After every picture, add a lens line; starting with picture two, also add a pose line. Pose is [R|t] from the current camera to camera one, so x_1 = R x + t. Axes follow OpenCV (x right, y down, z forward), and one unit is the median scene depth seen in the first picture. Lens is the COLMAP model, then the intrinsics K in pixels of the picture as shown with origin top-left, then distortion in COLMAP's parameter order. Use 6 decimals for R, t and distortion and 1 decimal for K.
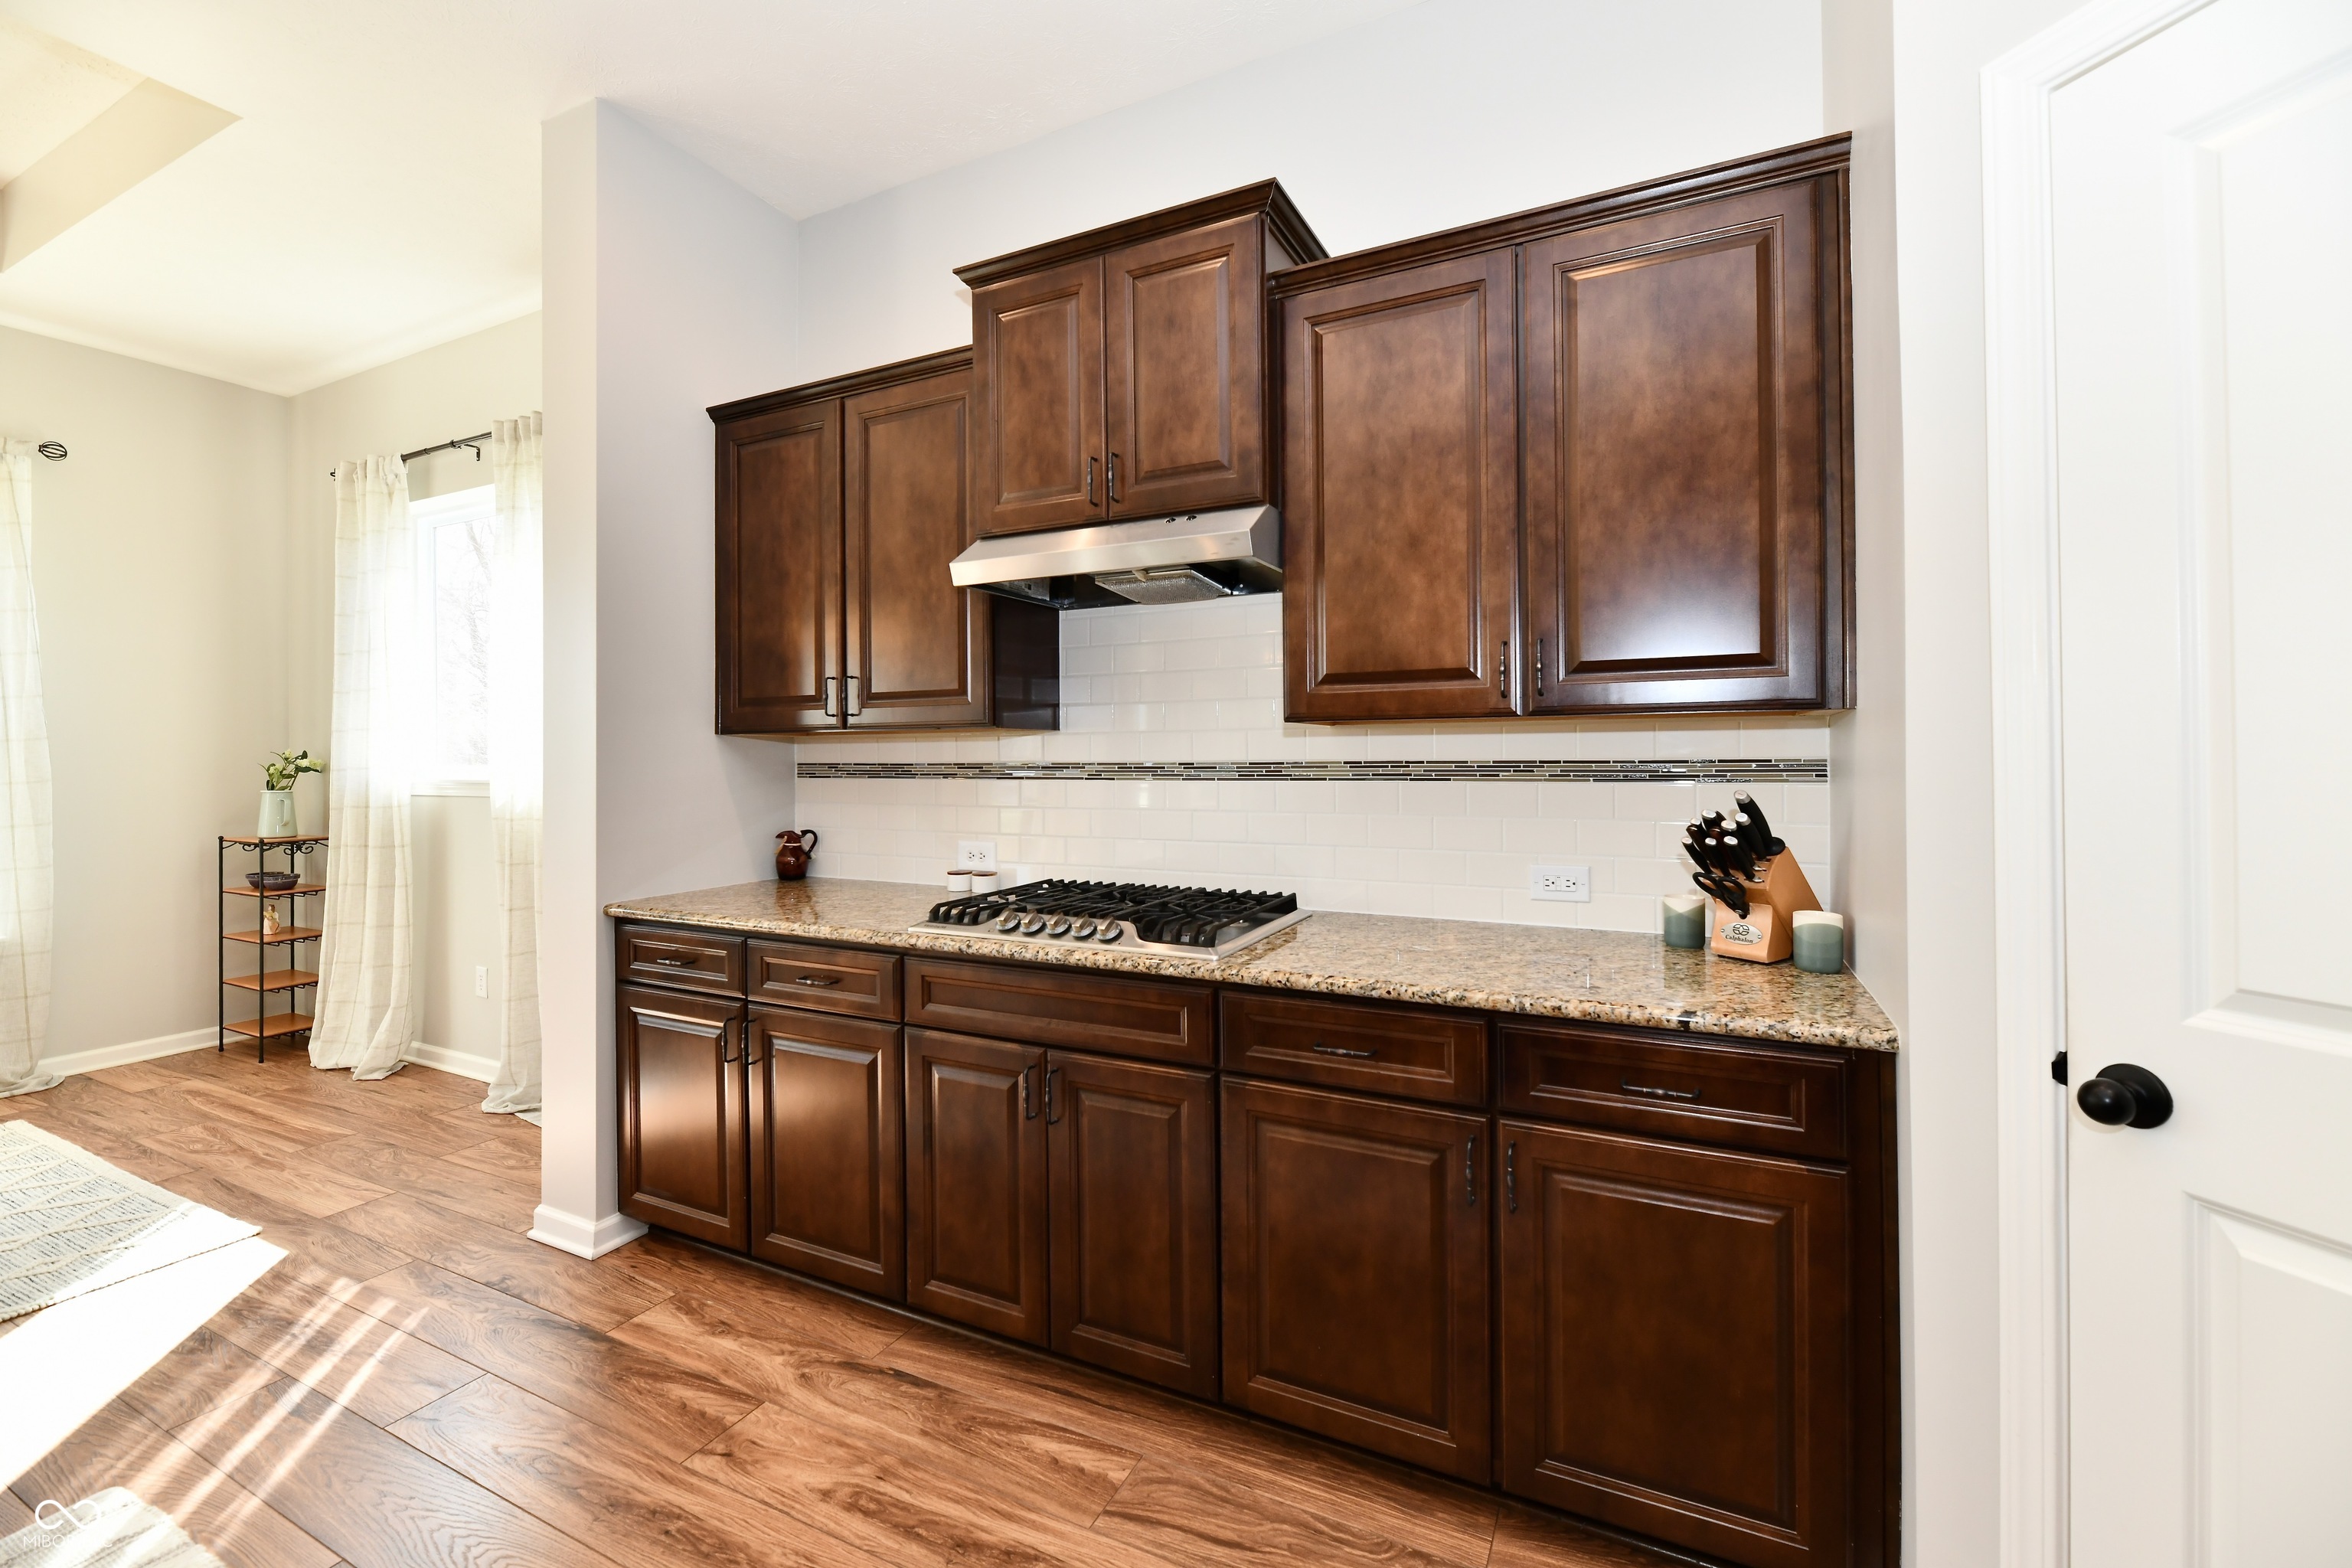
lens RADIAL K [[963.4, 0, 1191.6], [0, 963.4, 754.5], [0, 0, 1]] dist [-0.001907, -0.002386]
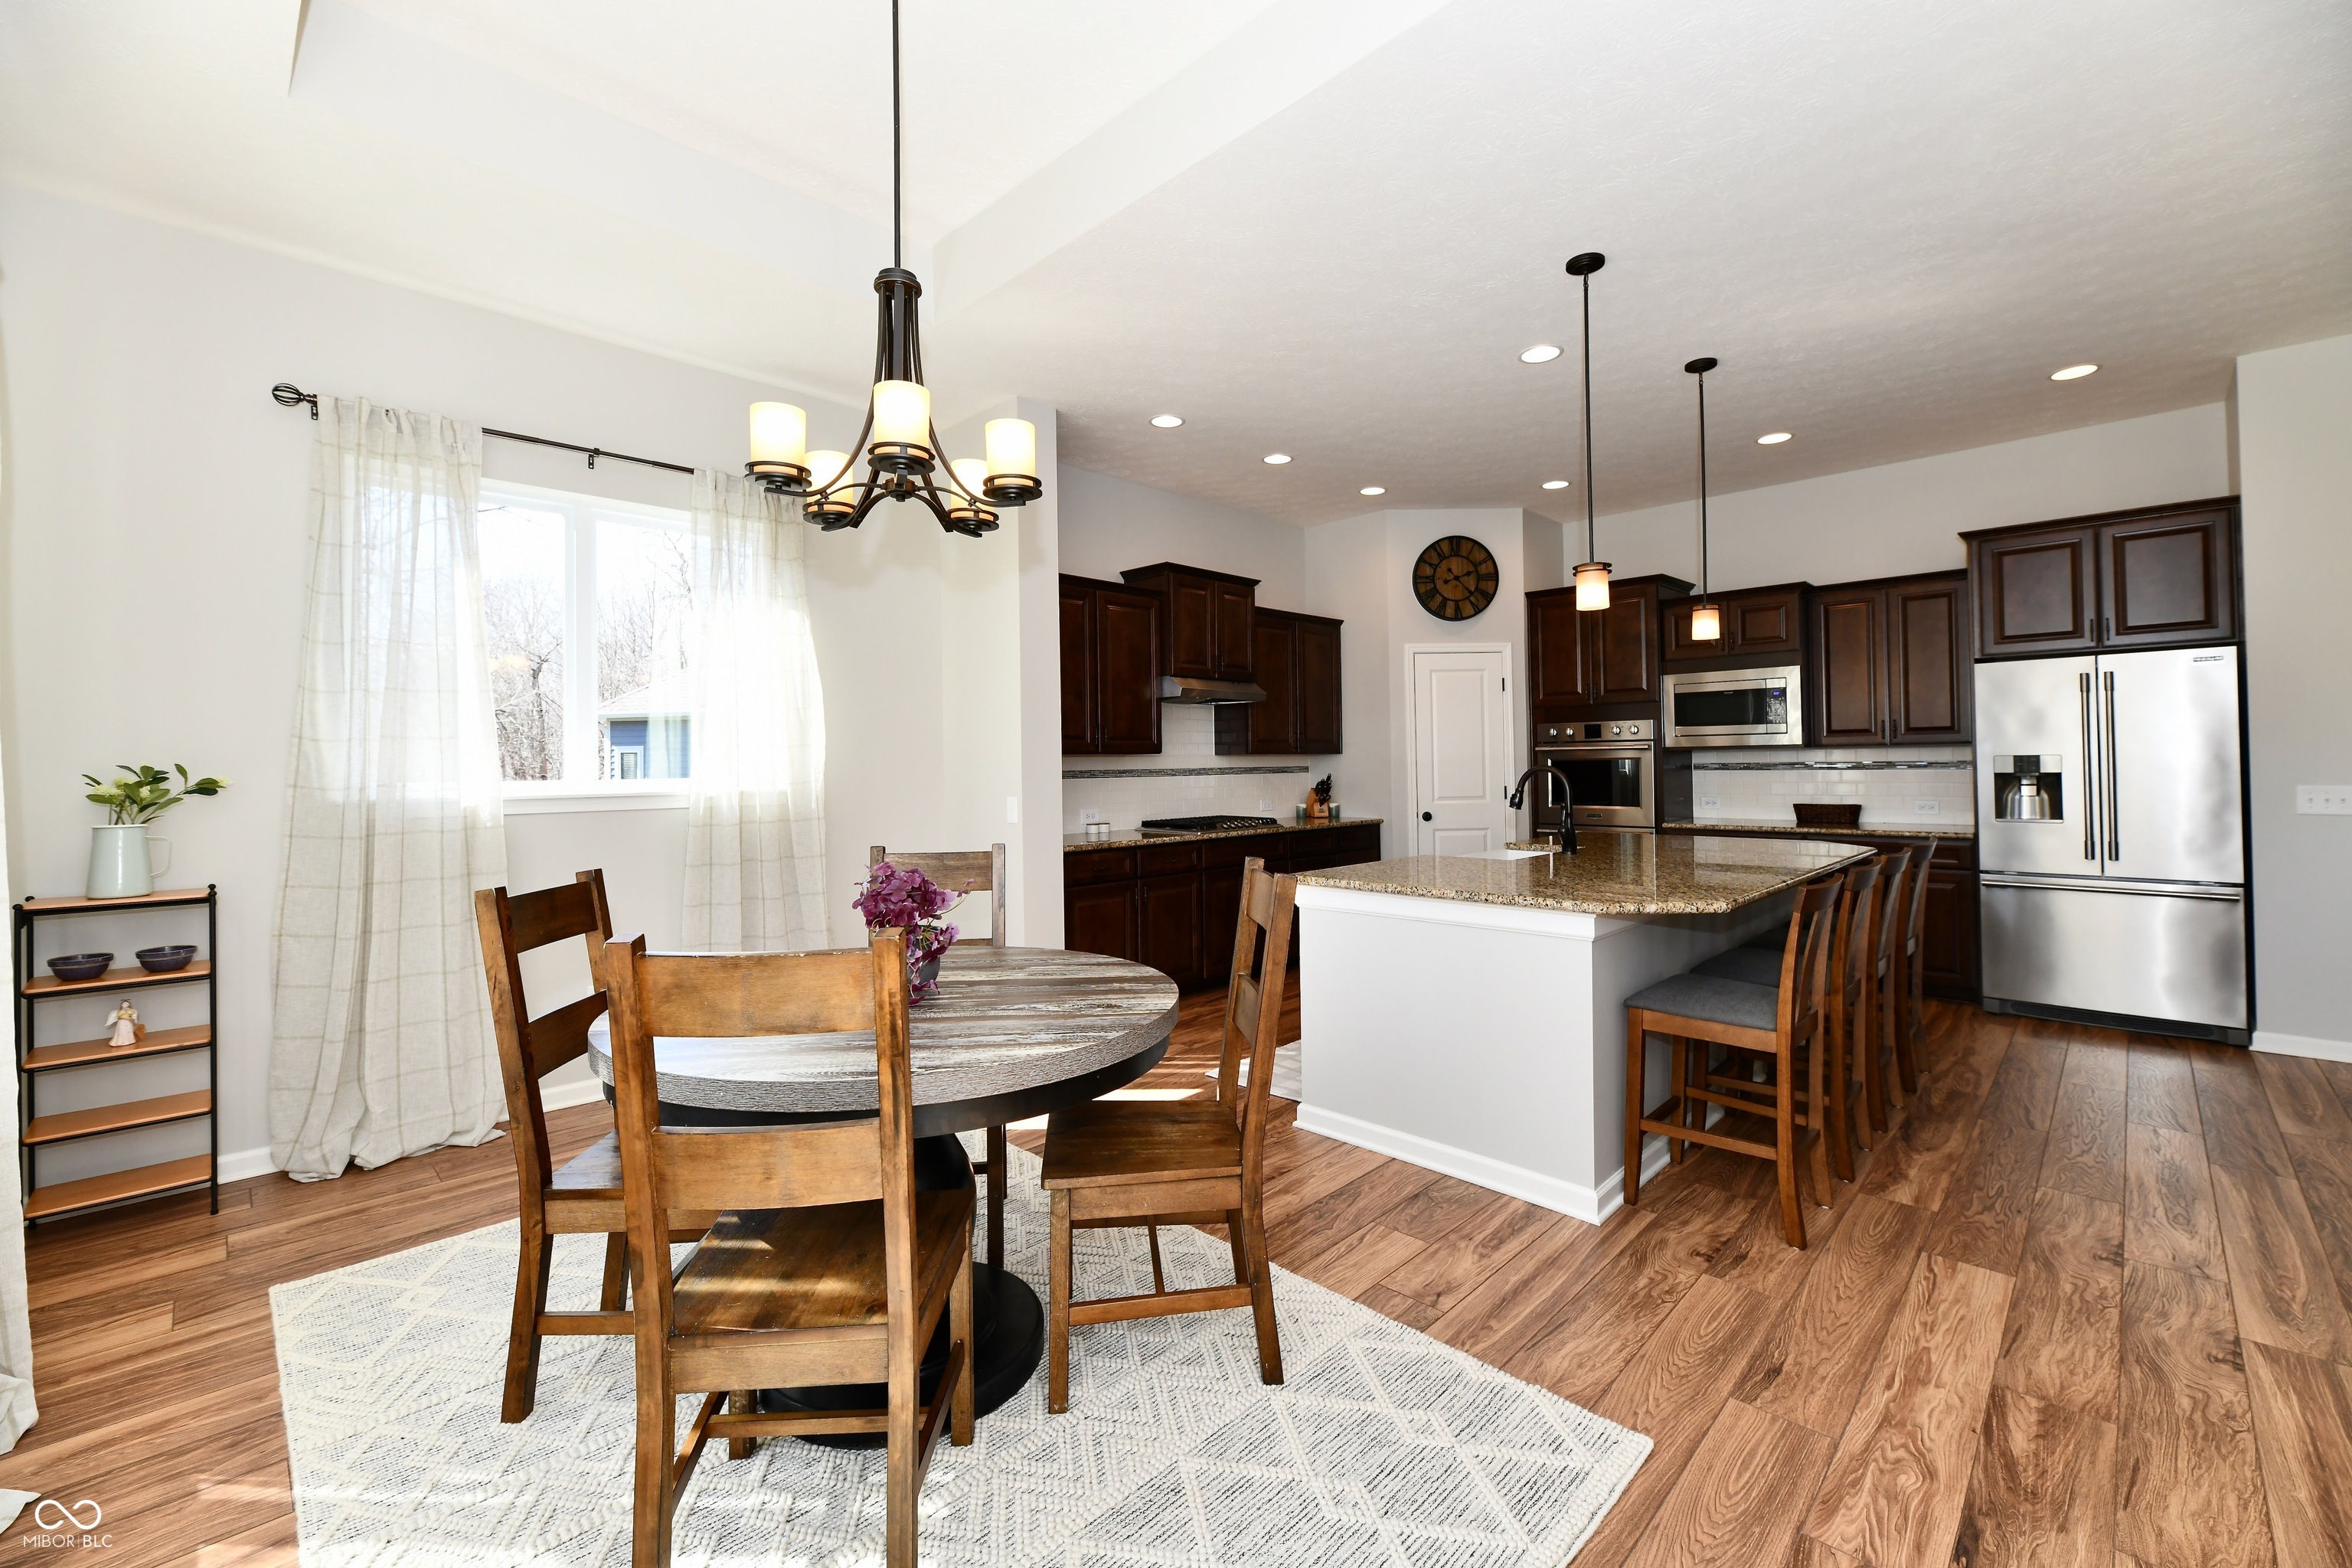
lens RADIAL K [[963.4, 0, 1190.2], [0, 963.4, 745.9], [0, 0, 1]] dist [-0.001907, -0.002386]
pose [[0.320227, 0.020888, 0.947110, -2.999818], [0.009005, 0.999645, -0.025091, 0.015707], [-0.947298, 0.016564, 0.319925, 0.228065]]
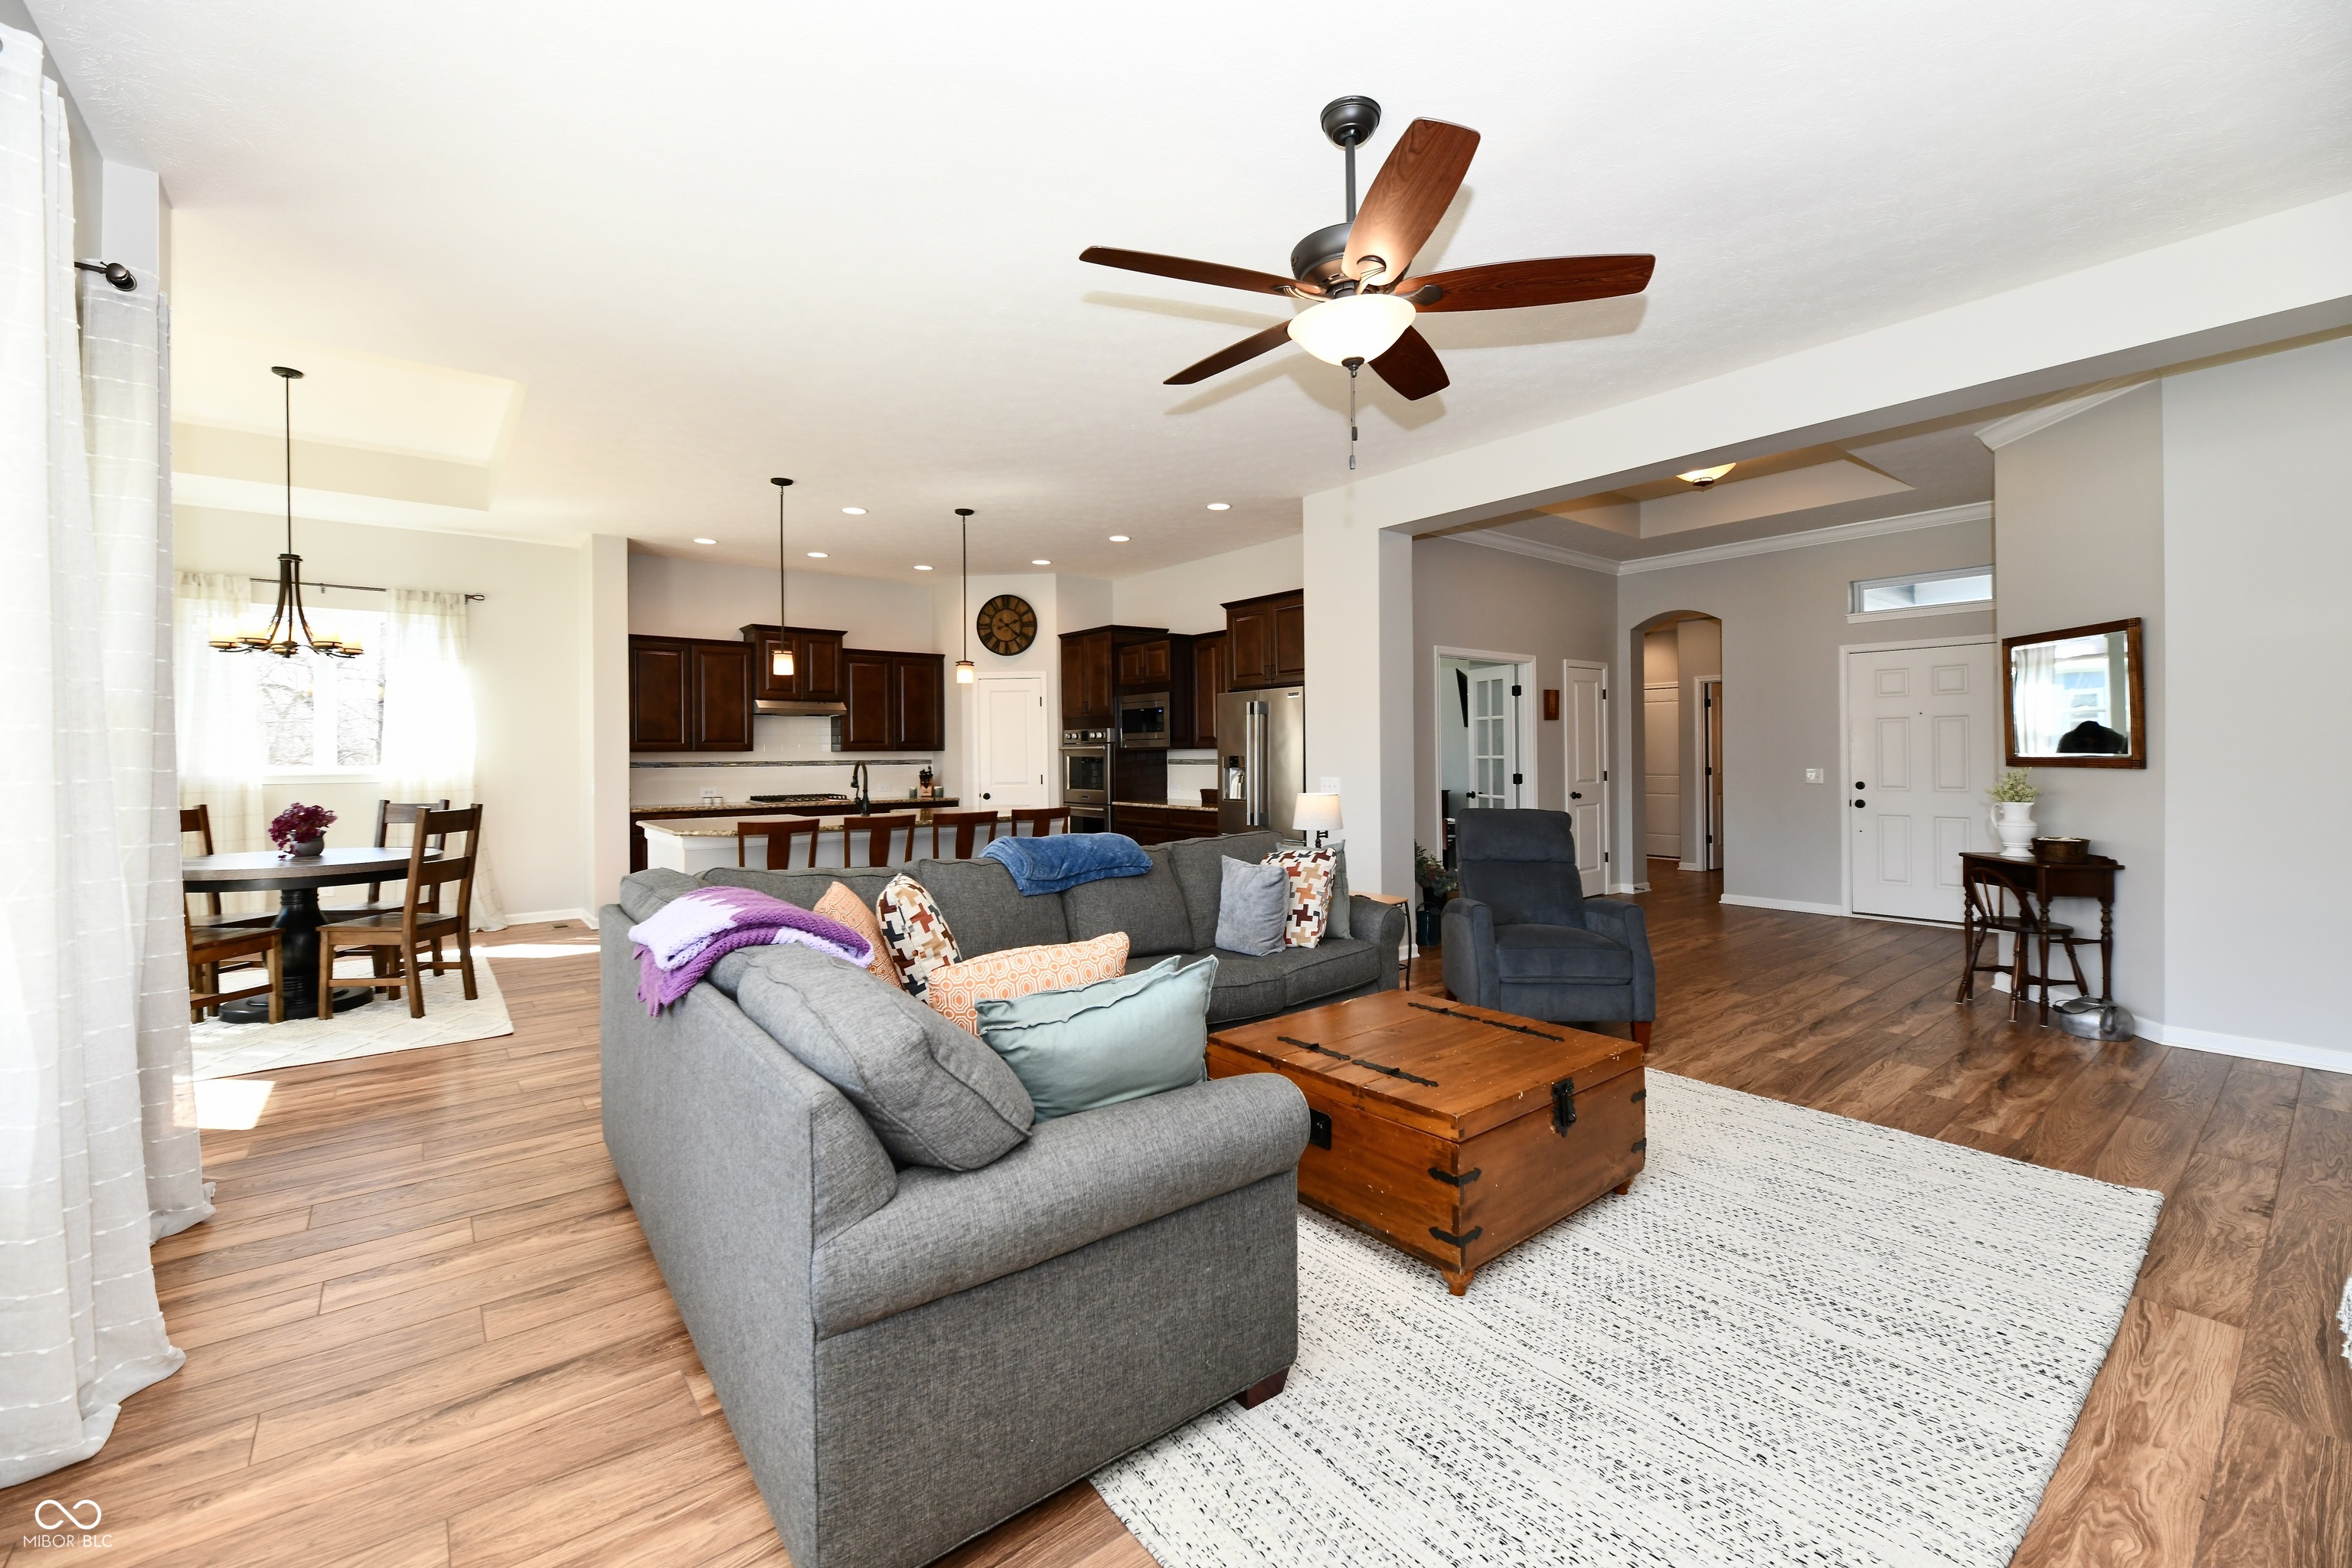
lens RADIAL K [[963.4, 0, 1189.9], [0, 963.4, 754.0], [0, 0, 1]] dist [-0.001907, -0.002386]
pose [[0.422339, 0.005660, 0.906420, -3.388674], [0.002729, 0.999968, -0.007516, 0.016931], [-0.906434, 0.005648, 0.422311, -2.405514]]
